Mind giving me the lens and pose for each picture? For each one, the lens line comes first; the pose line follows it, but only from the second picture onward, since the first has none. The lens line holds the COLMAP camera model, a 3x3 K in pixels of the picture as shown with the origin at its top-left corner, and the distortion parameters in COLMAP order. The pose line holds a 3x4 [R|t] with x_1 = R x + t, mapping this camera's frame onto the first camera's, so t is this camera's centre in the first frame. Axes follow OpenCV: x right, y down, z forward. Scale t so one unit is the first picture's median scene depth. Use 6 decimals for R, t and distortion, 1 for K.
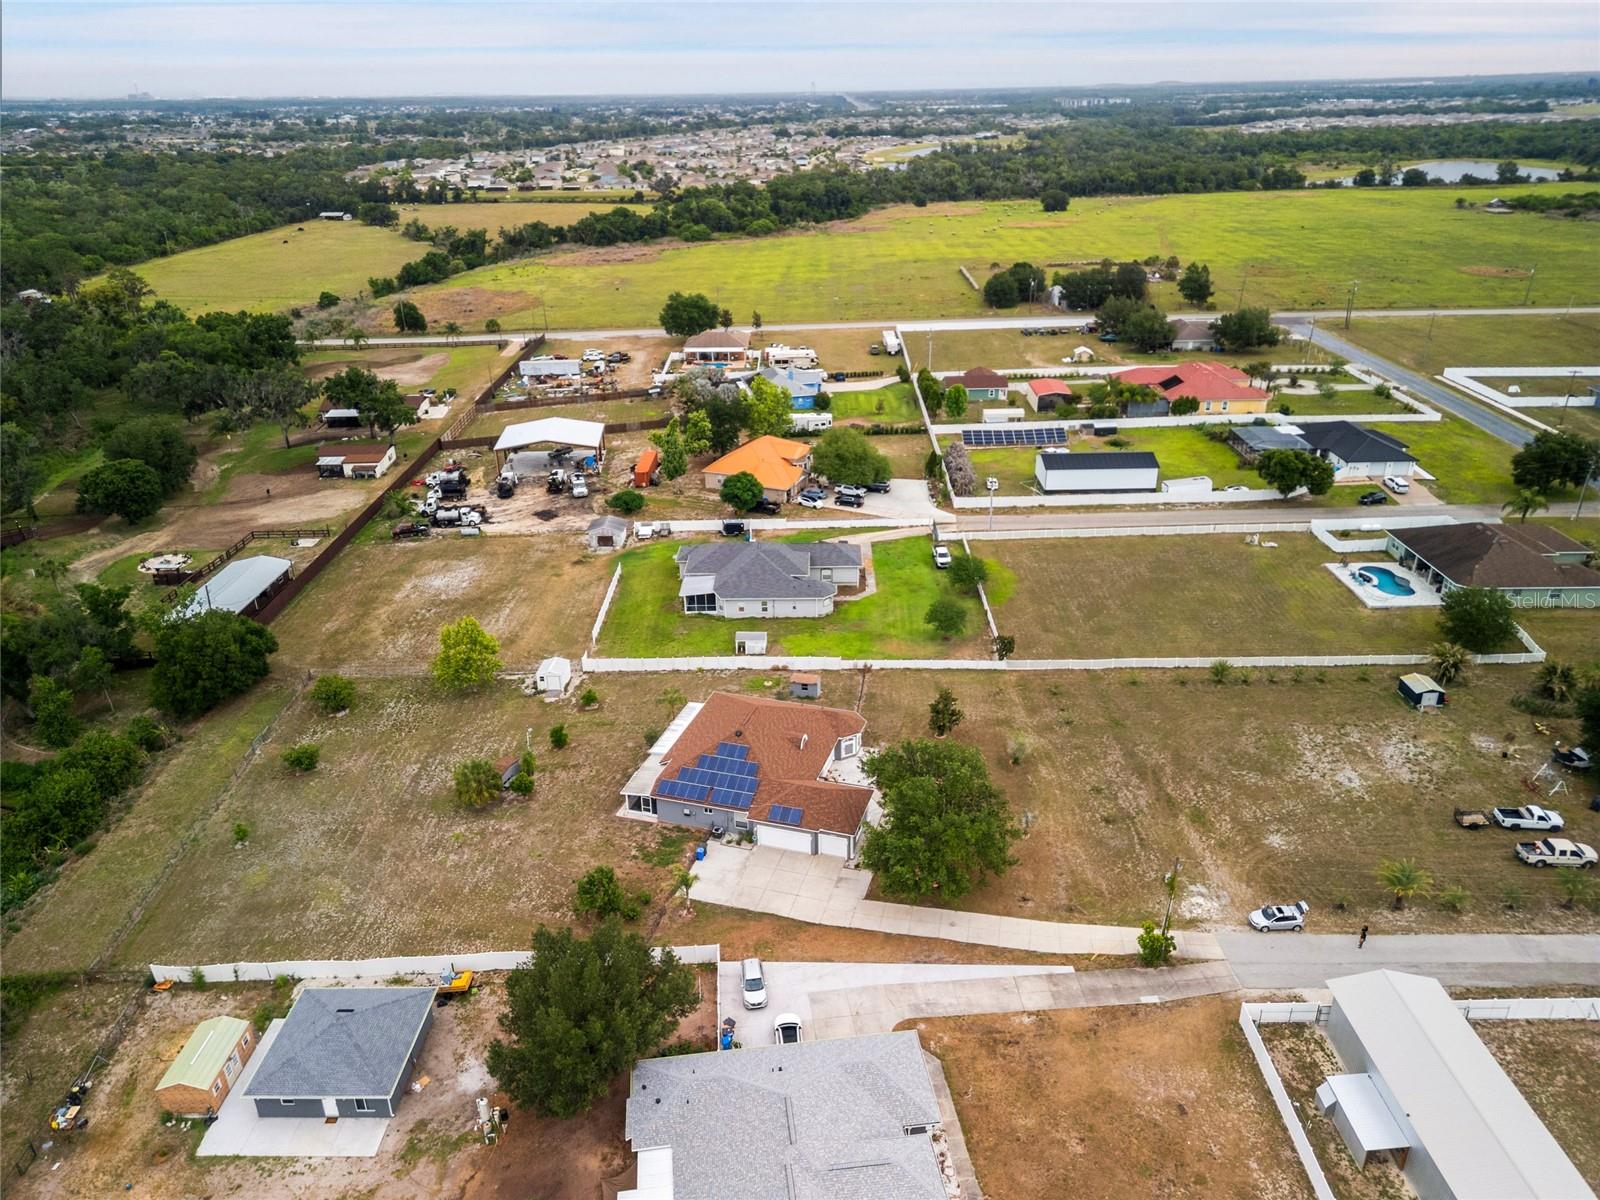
lens RADIAL K [[1114.3, 0, 801.5], [0, 1114.3, 603.0], [0, 0, 1]] dist [0.070411, -0.064234]
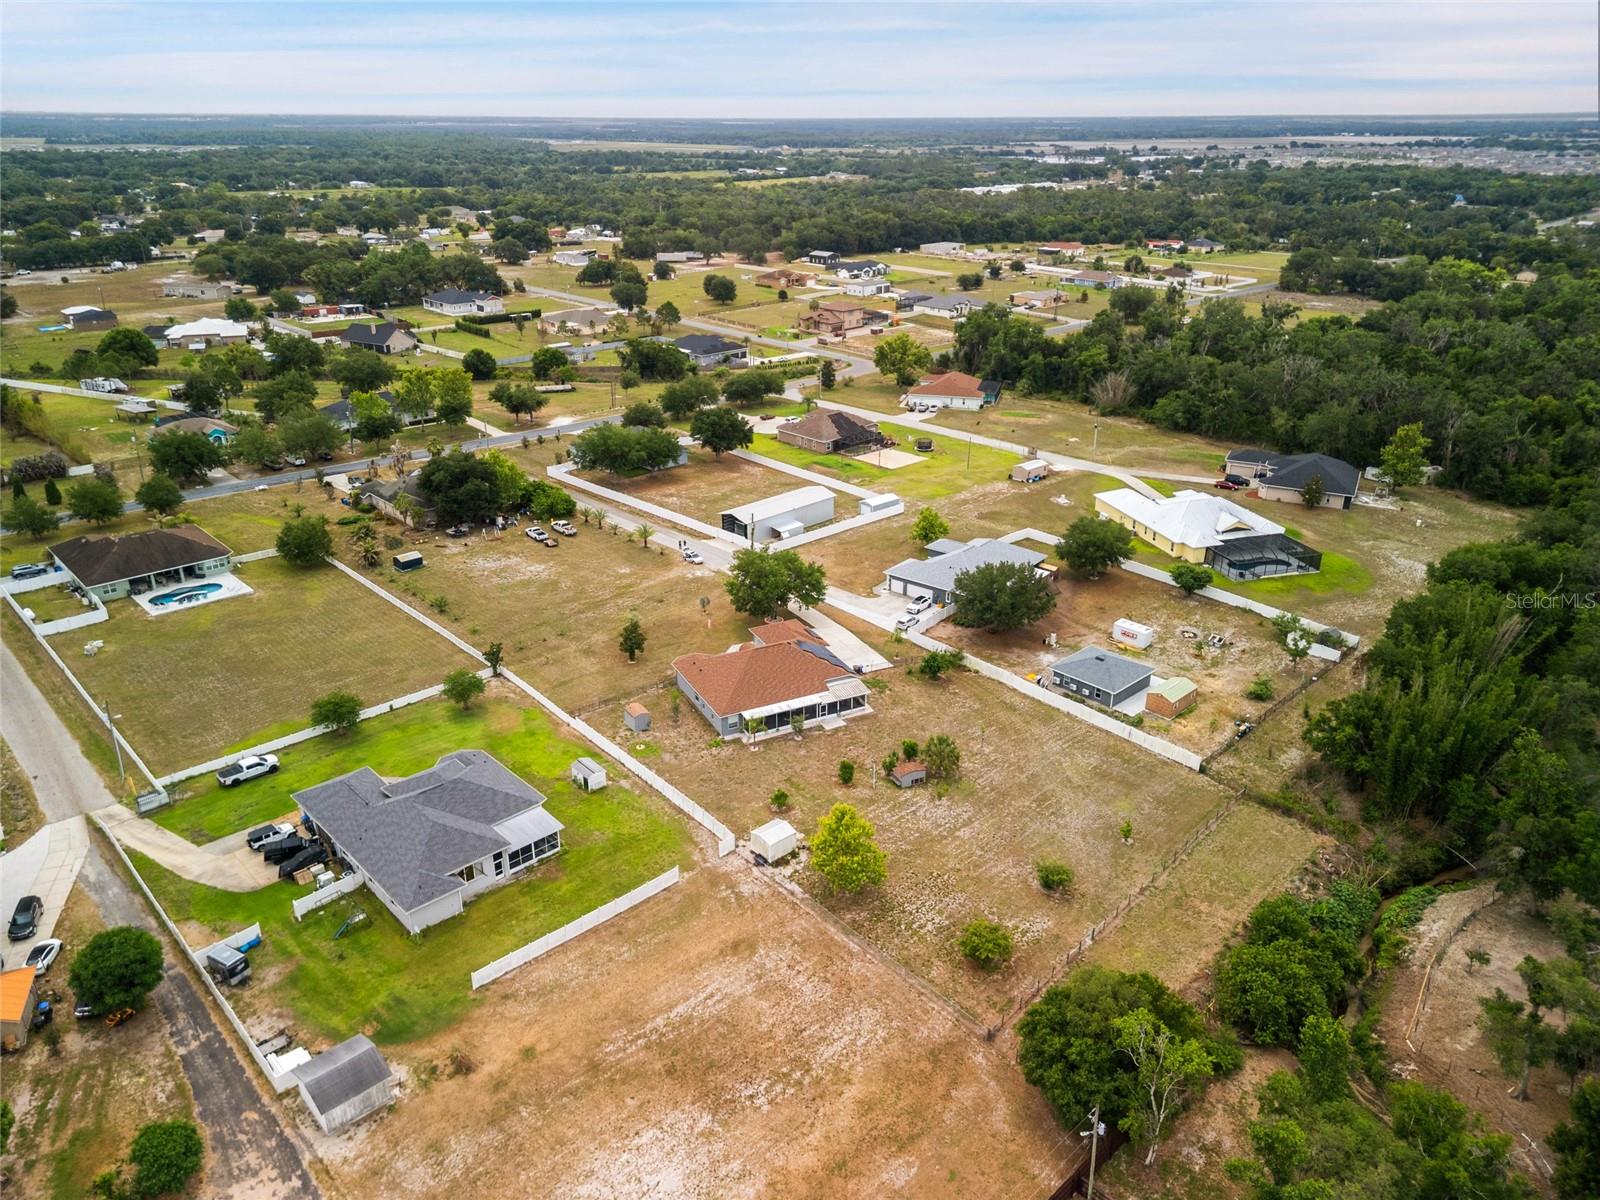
lens RADIAL K [[1114.3, 0, 801.5], [0, 1114.3, 603.0], [0, 0, 1]] dist [0.070411, -0.064234]
pose [[-0.697960, -0.270465, 0.663099, -0.718514], [0.303963, 0.726509, 0.616272, -0.562872], [-0.648427, 0.631691, -0.424863, 1.167396]]
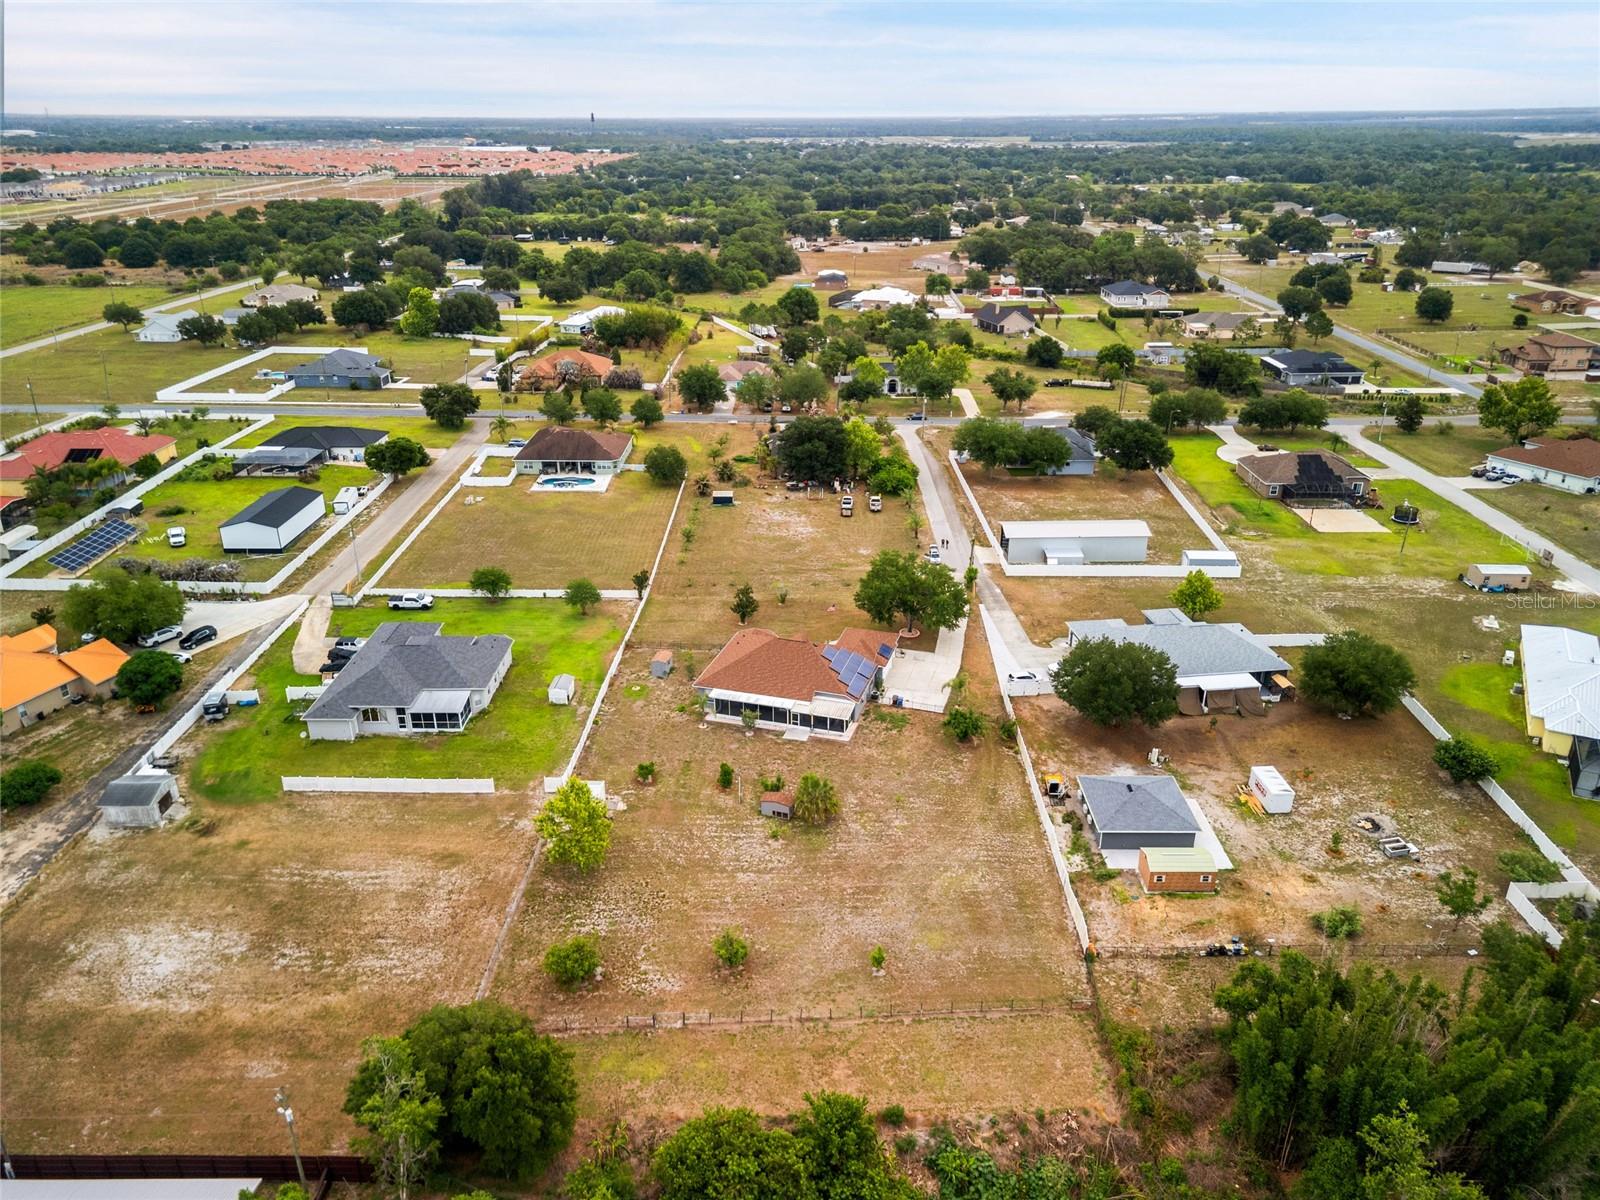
lens RADIAL K [[1114.3, 0, 801.5], [0, 1114.3, 603.0], [0, 0, 1]] dist [0.070411, -0.064234]
pose [[-0.006612, -0.382868, 0.923779, -0.924632], [0.416426, 0.838832, 0.350642, -0.285881], [-0.909145, 0.387004, 0.153890, 0.612636]]
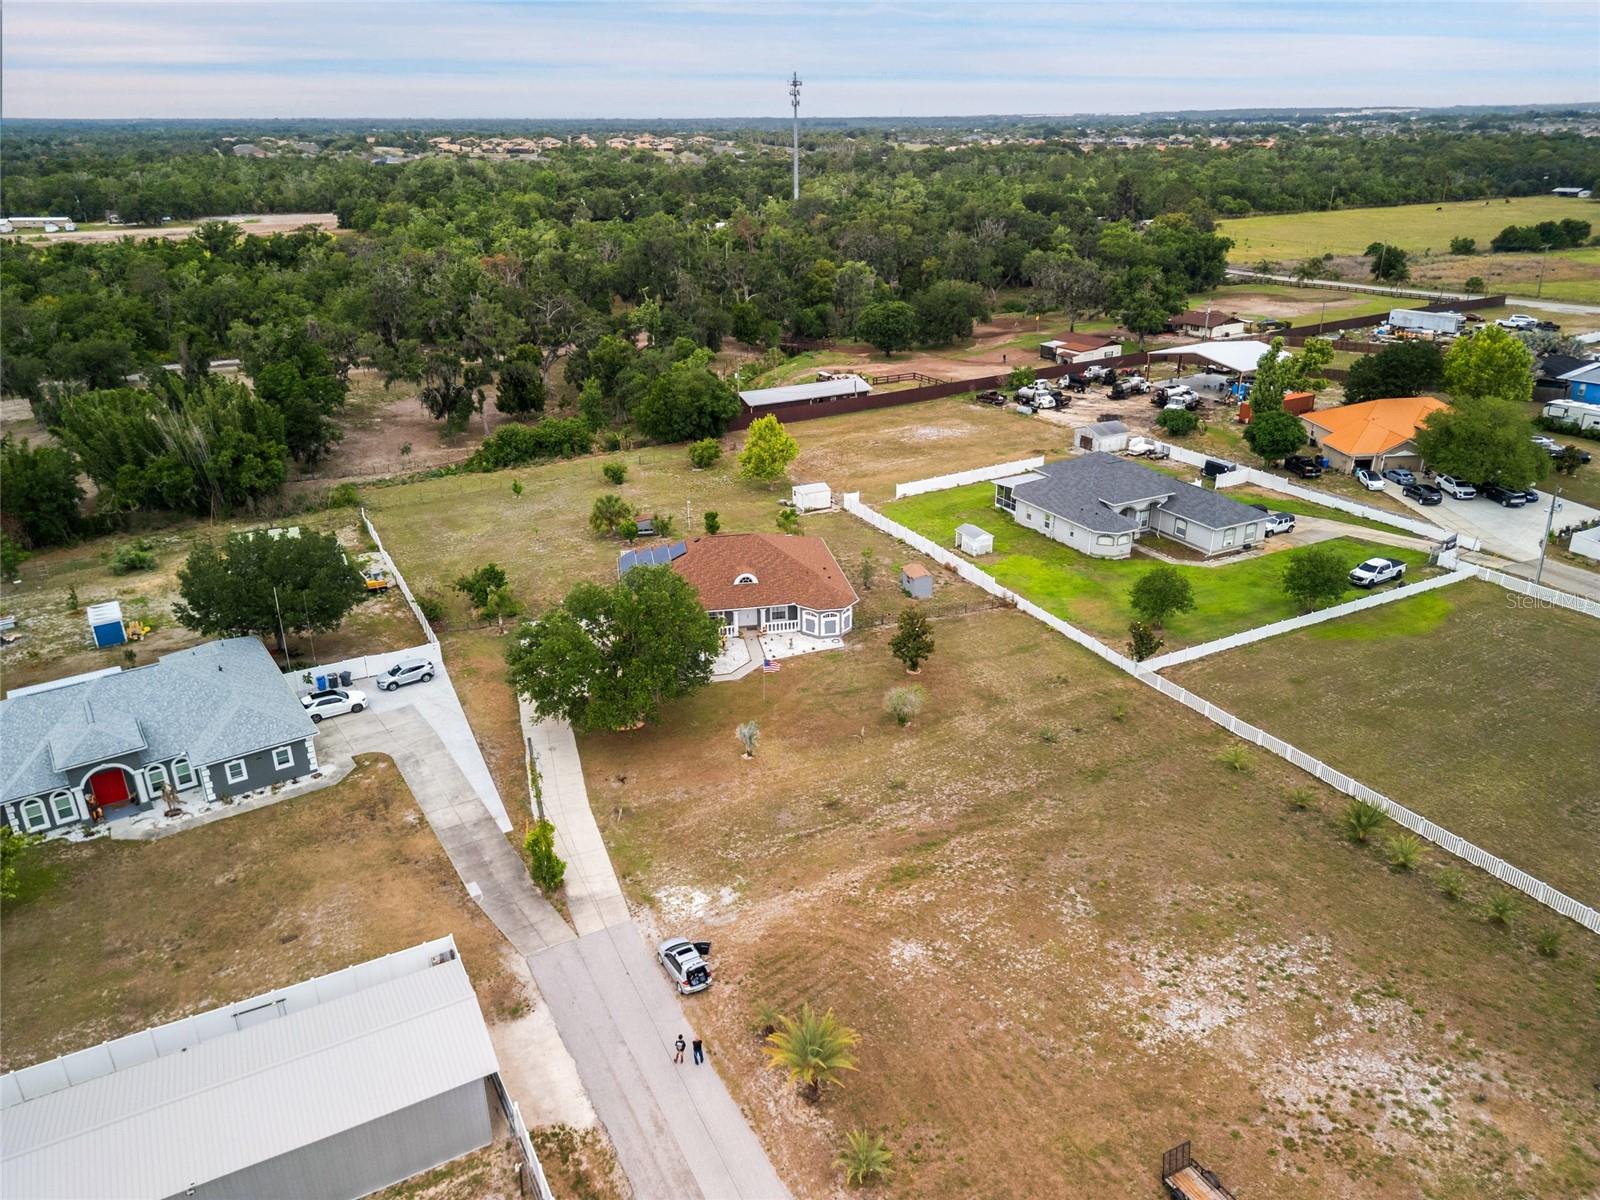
lens RADIAL K [[1105.1, 0, 800.0], [0, 1105.1, 600.0], [0, 0, 1]] dist [0.151184, -0.236327]
pose [[0.468626, 0.356530, -0.808255, 0.581586], [-0.362415, 0.911992, 0.192161, -0.036637], [0.805633, 0.202872, 0.556595, 0.427120]]
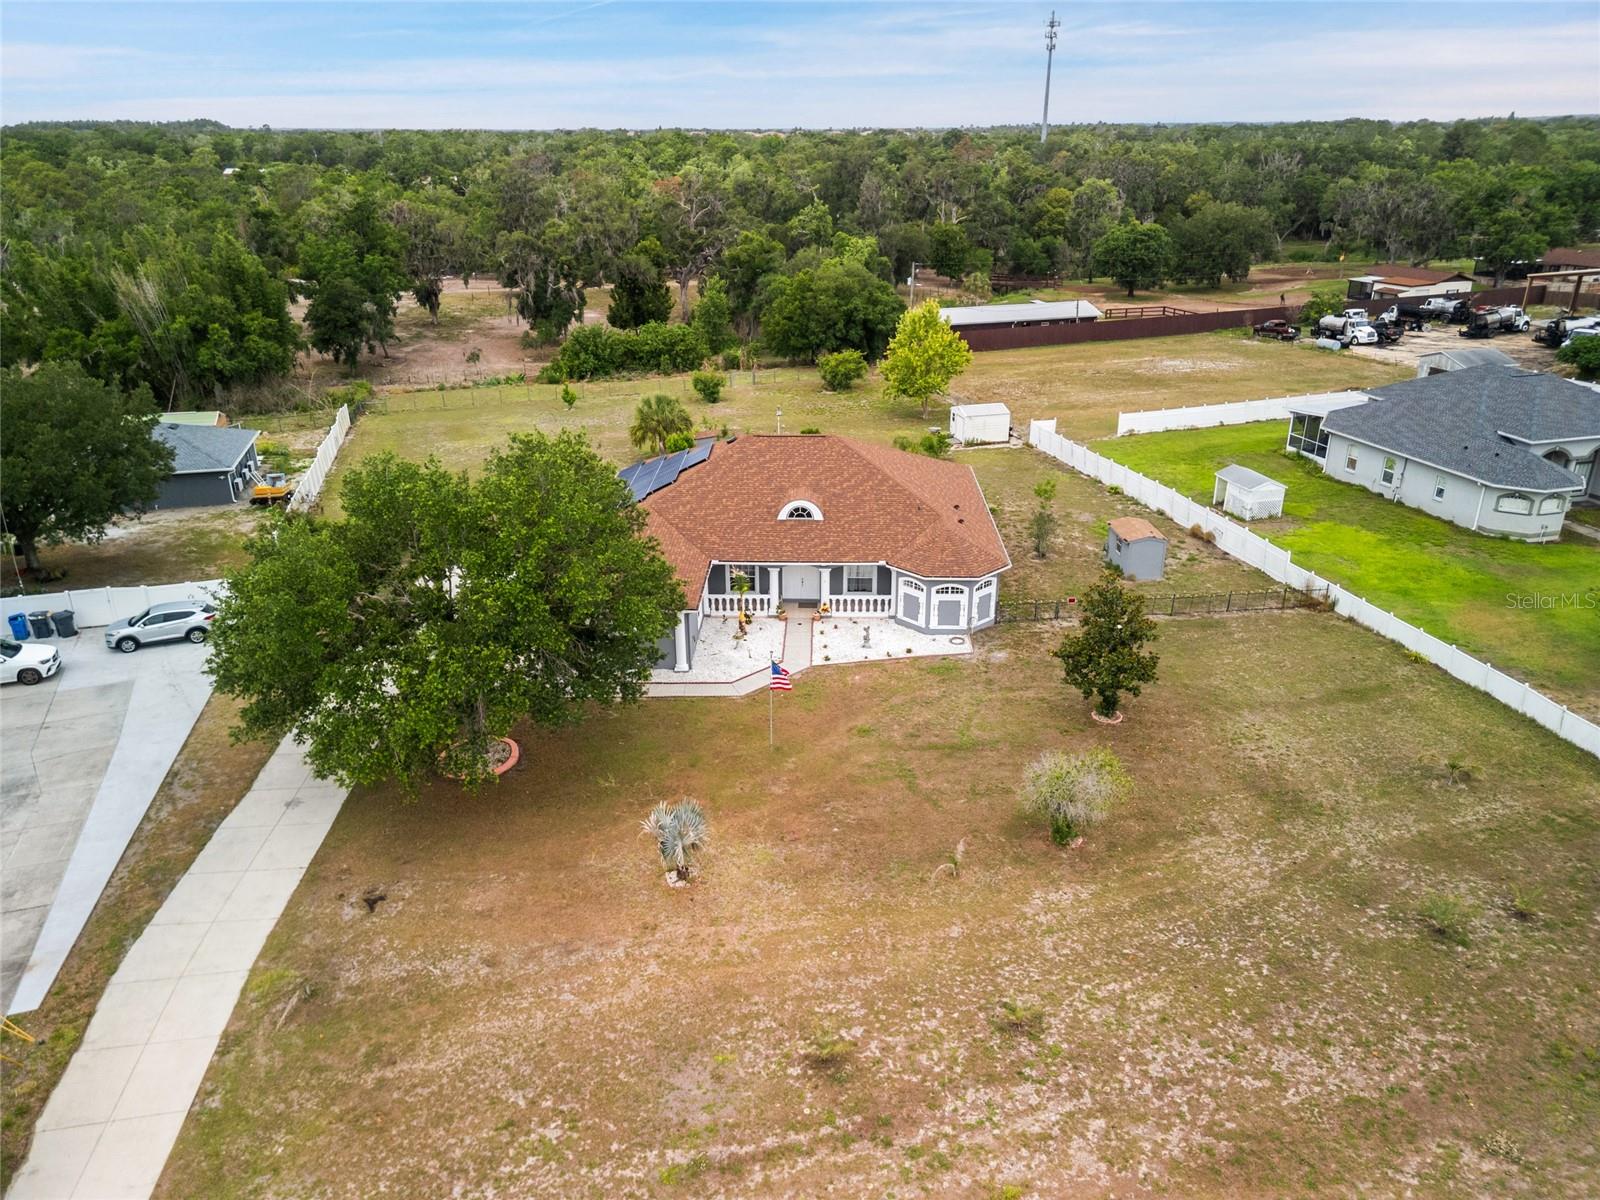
lens RADIAL K [[1114.3, 0, 801.5], [0, 1114.3, 603.0], [0, 0, 1]] dist [0.070411, -0.064234]
pose [[0.271847, 0.382775, -0.882940, 0.343154], [-0.396219, 0.880637, 0.259786, 0.026830], [0.876989, 0.279216, 0.391061, 0.645244]]
